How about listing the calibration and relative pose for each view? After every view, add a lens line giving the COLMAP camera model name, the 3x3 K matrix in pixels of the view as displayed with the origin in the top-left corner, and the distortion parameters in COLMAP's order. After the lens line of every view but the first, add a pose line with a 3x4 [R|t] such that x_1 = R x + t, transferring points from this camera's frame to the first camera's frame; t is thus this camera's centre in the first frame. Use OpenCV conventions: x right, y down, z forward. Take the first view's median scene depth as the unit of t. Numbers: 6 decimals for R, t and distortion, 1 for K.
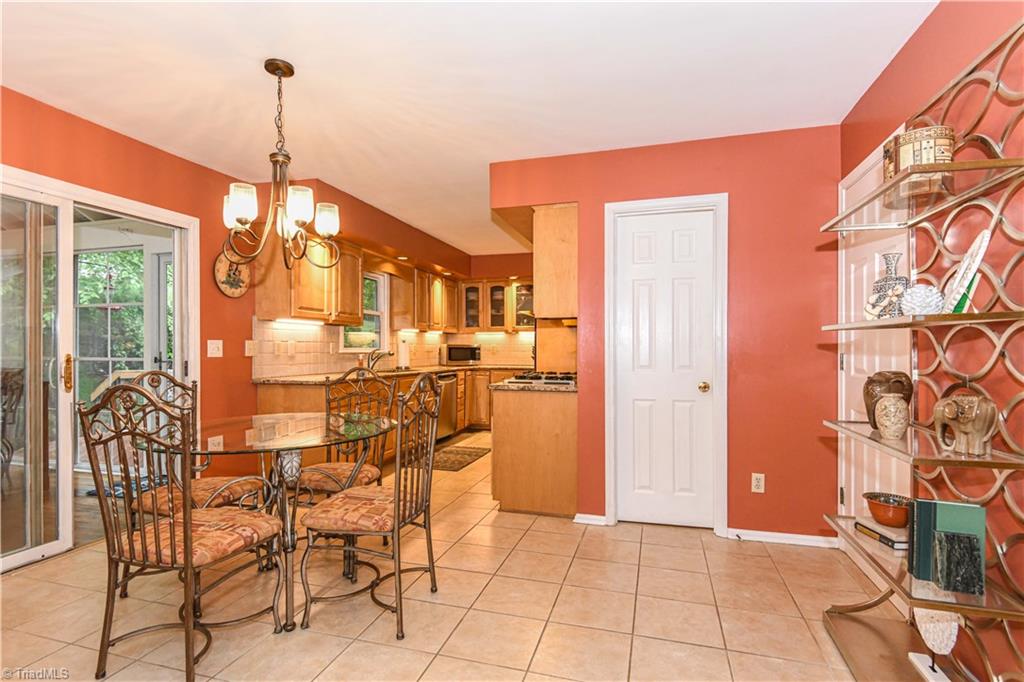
lens RADIAL K [[515.3, 0, 509.6], [0, 515.3, 346.4], [0, 0, 1]] dist [-0.001631, -0.000047]
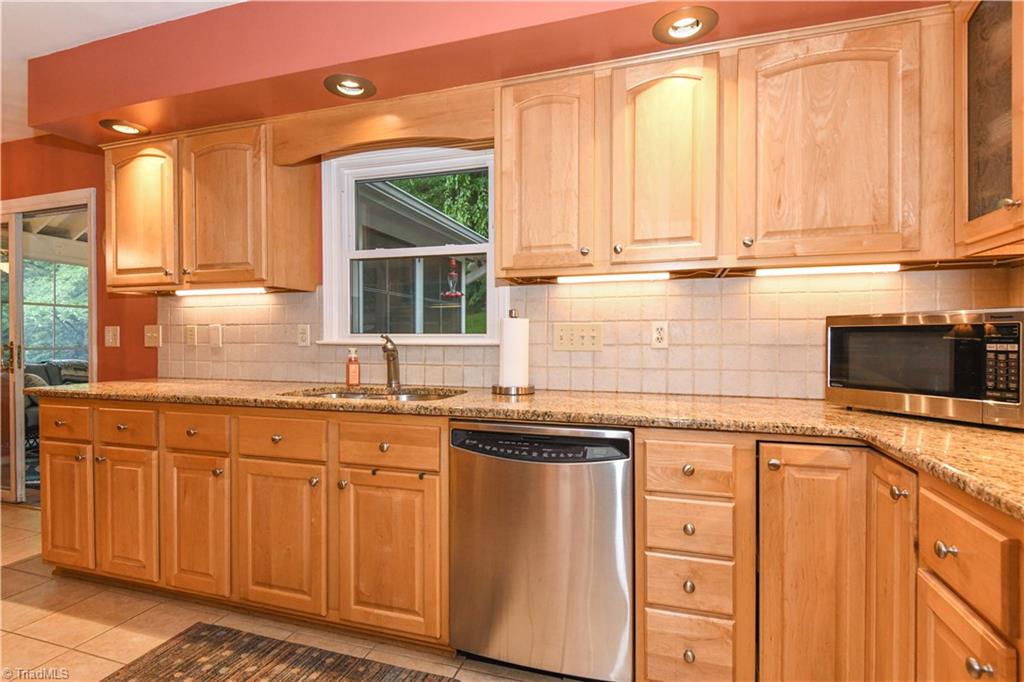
lens RADIAL K [[515.3, 0, 509.6], [0, 515.3, 342.0], [0, 0, 1]] dist [-0.001631, -0.000047]
pose [[-0.036501, 0.003390, -0.999328, 0.203695], [0.004326, 0.999985, 0.003234, 0.011285], [0.999324, -0.004205, -0.036515, 1.451643]]
